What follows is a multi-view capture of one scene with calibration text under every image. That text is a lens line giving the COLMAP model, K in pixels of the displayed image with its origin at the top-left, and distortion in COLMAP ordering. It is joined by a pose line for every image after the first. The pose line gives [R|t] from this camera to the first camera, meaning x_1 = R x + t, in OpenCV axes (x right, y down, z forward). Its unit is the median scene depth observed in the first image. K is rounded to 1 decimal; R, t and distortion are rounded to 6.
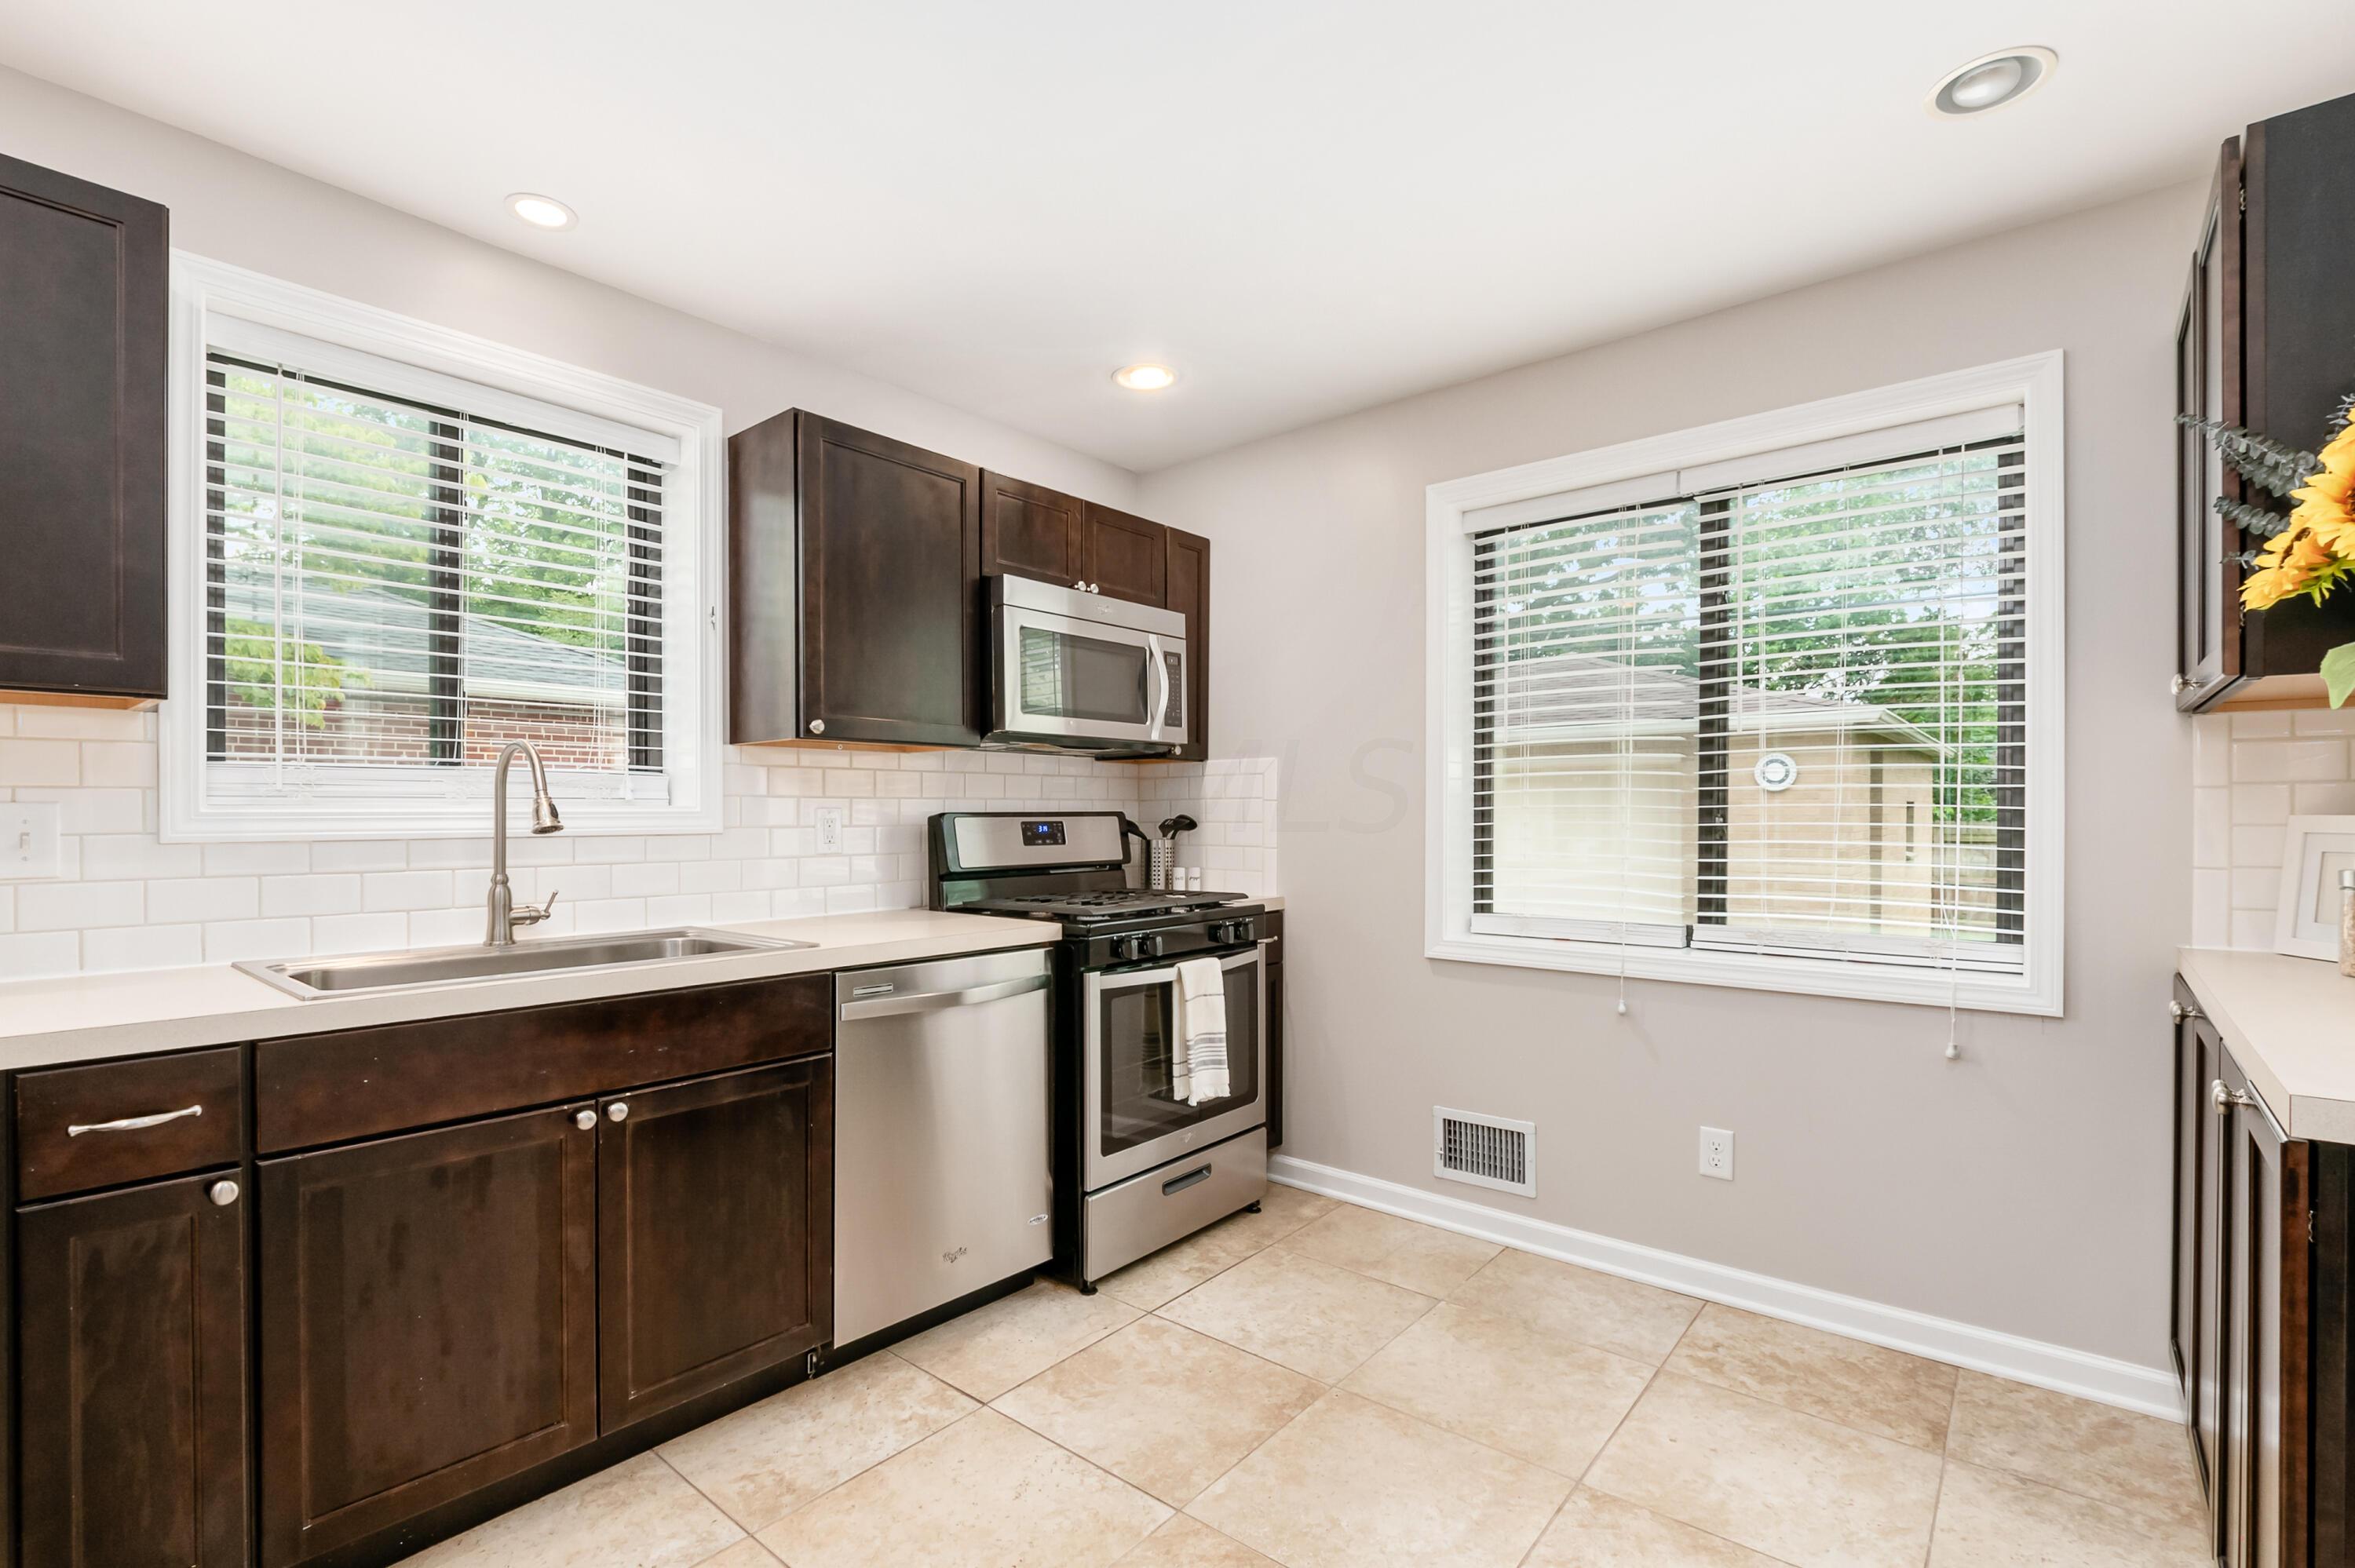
lens RADIAL K [[1060.0, 0, 1164.8], [0, 1060.0, 798.4], [0, 0, 1]] dist [-0.016131, -0.001053]
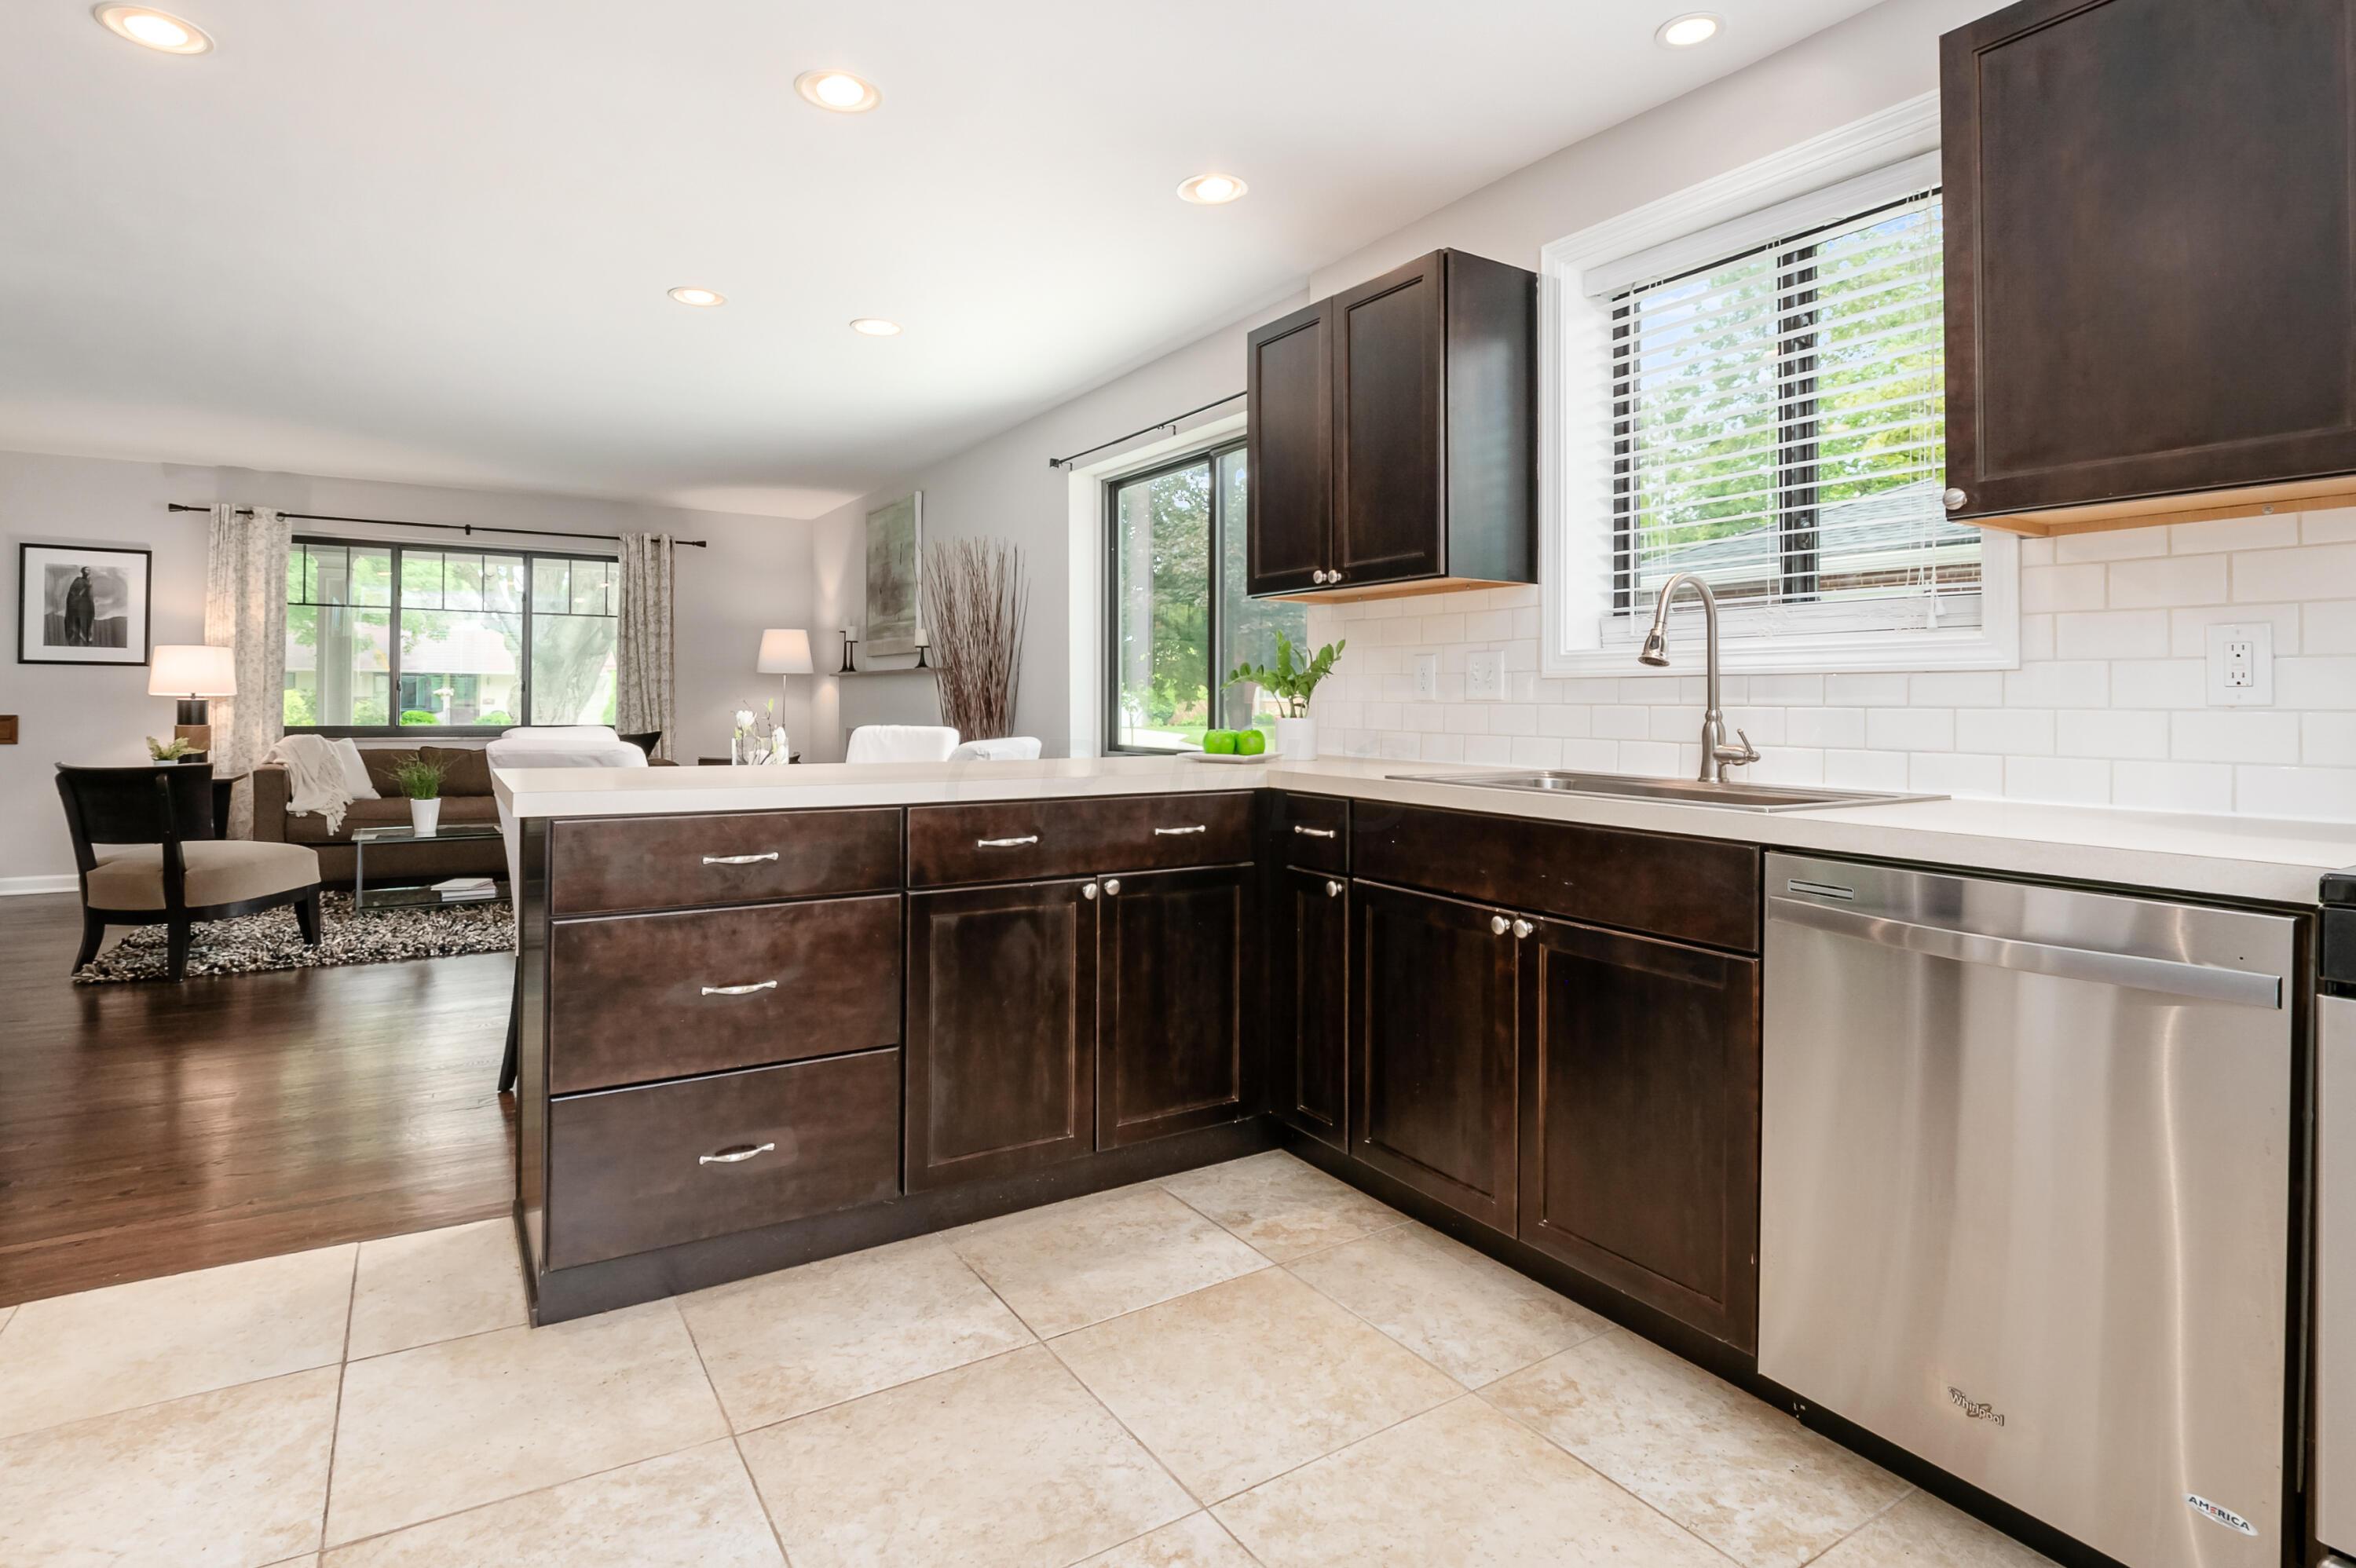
lens RADIAL K [[1165.8, 0, 1183.8], [0, 1165.8, 675.9], [0, 0, 1]] dist [0.013630, -0.017164]
pose [[-0.287104, -0.018939, -0.957712, 0.467660], [0.006670, 0.999741, -0.021770, 0.050308], [0.957876, -0.012638, -0.286903, 0.702646]]
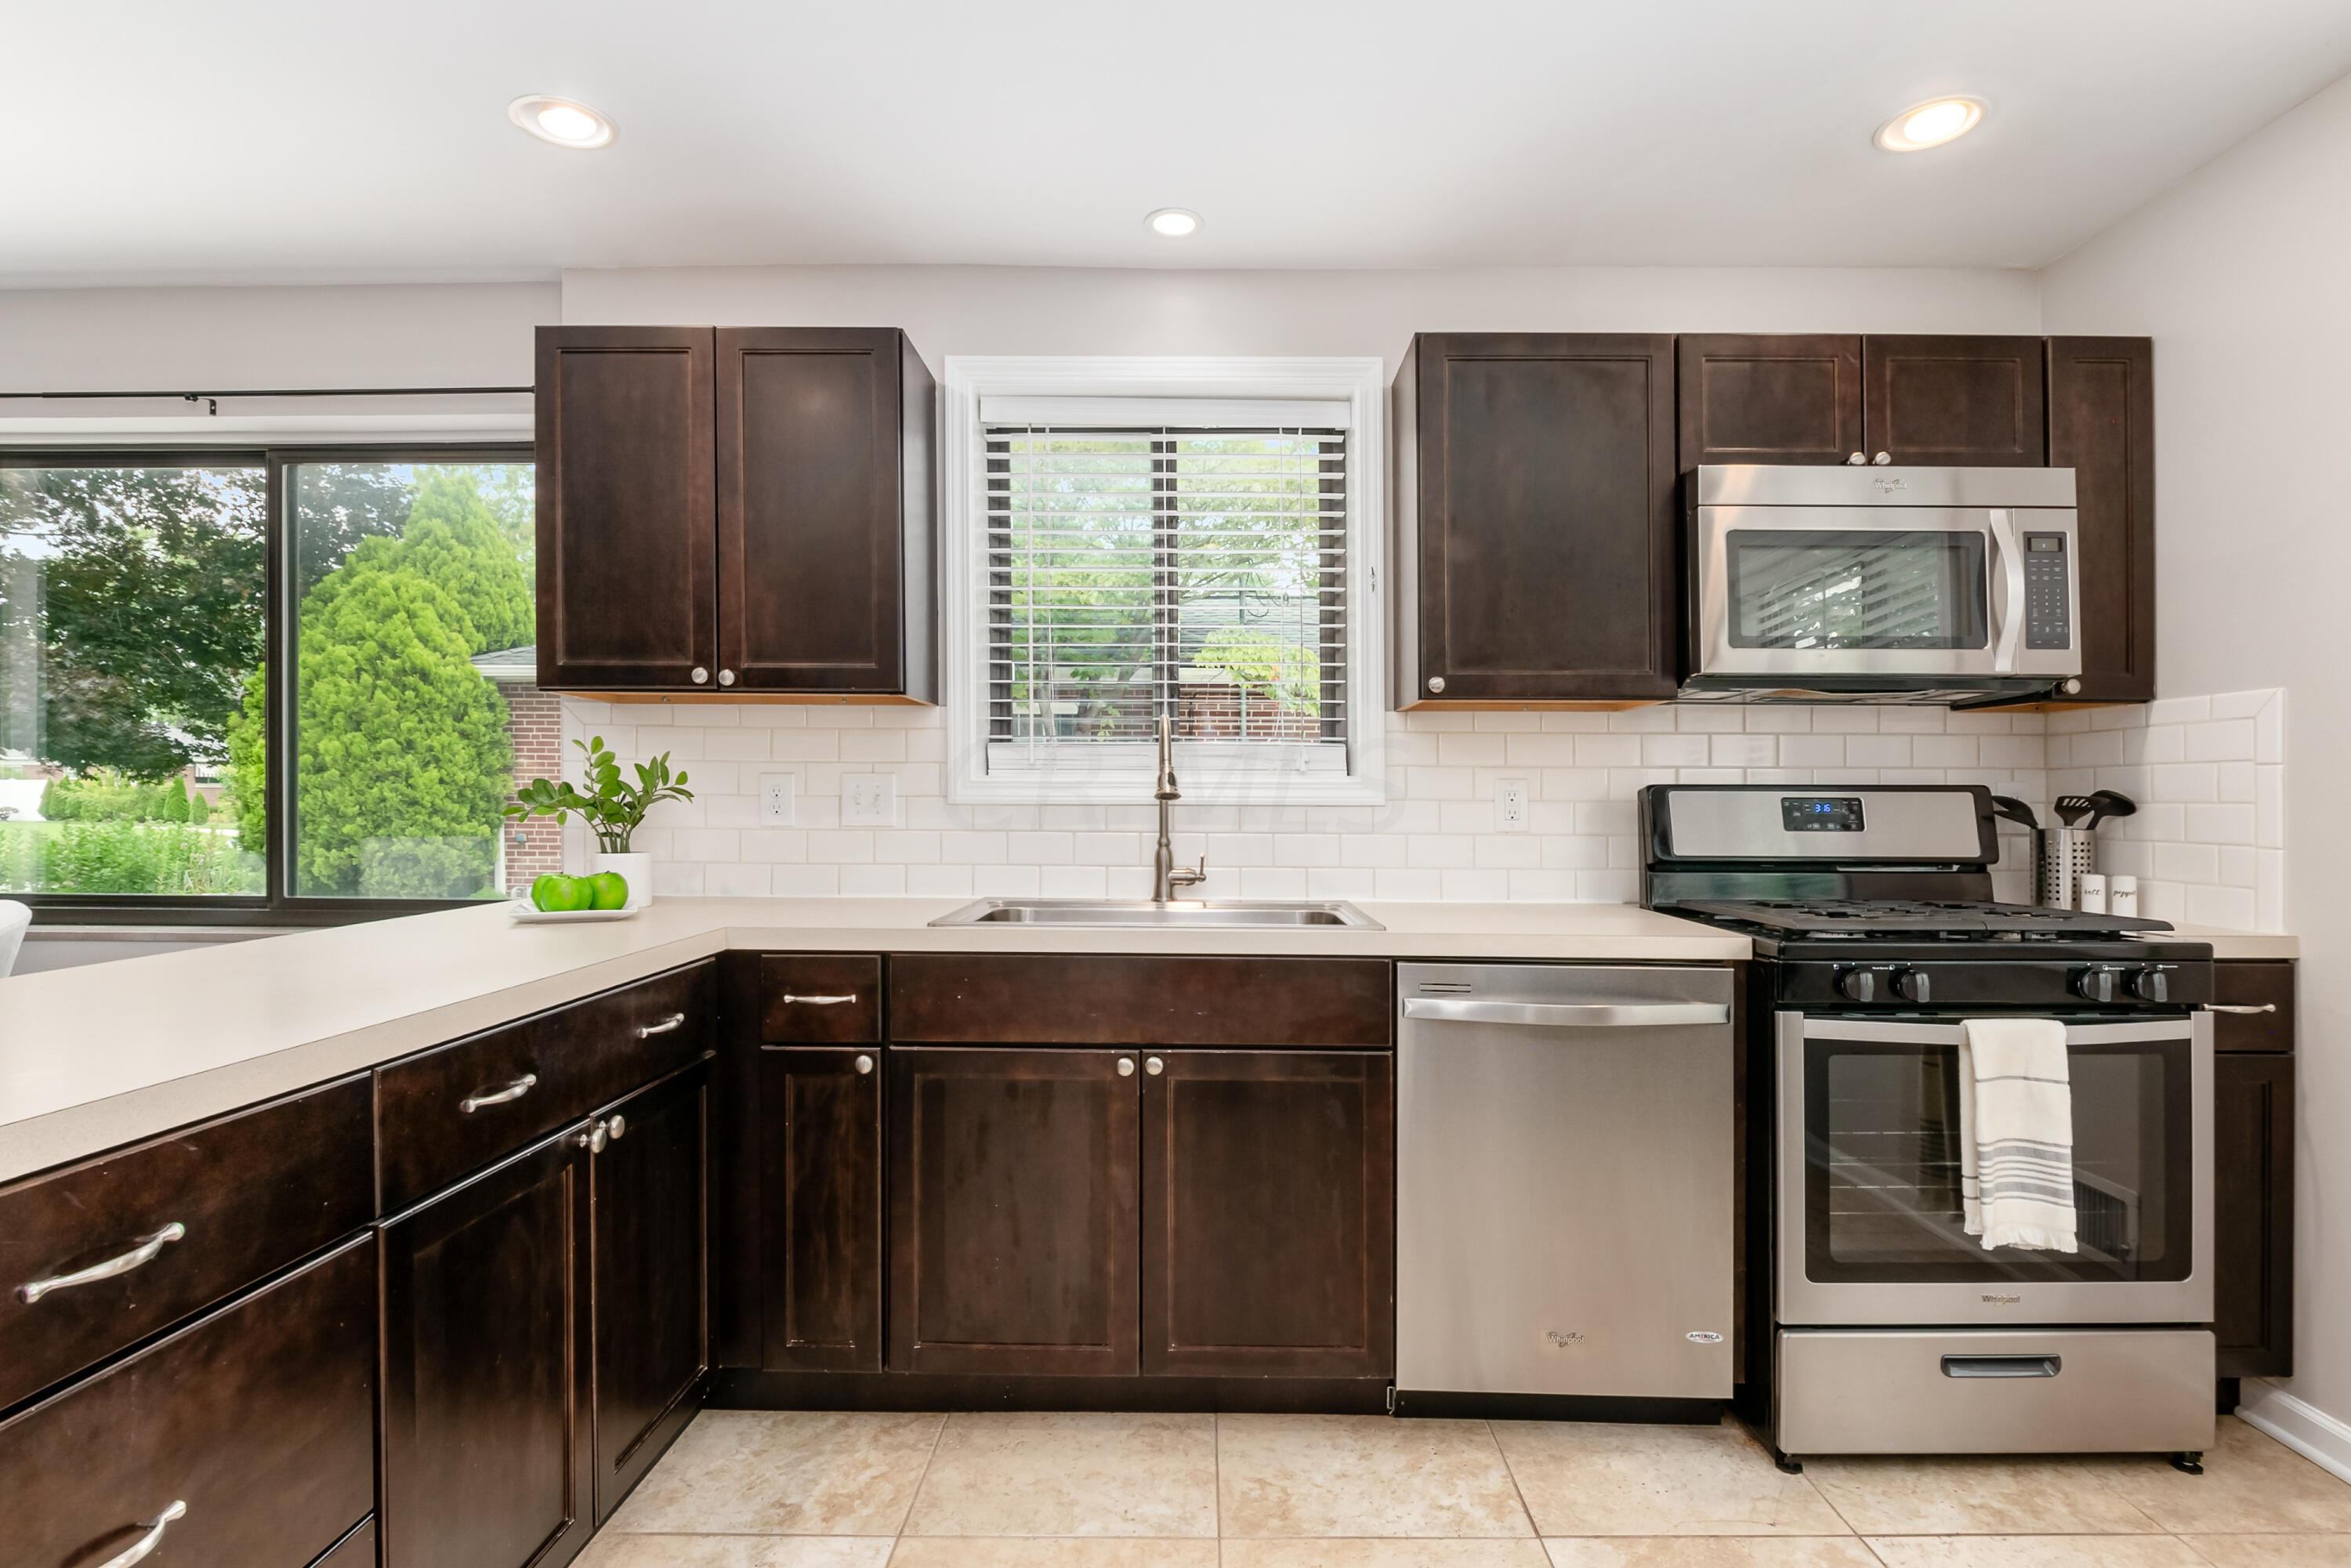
lens RADIAL K [[1133.1, 0, 1175.5], [0, 1133.1, 784.0], [0, 0, 1]] dist [-0.000158, -0.010304]
pose [[0.636516, -0.003965, -0.771254, 0.245177], [0.002916, 0.999992, -0.002735, 0.016035], [0.771258, -0.000508, 0.636522, 0.212276]]
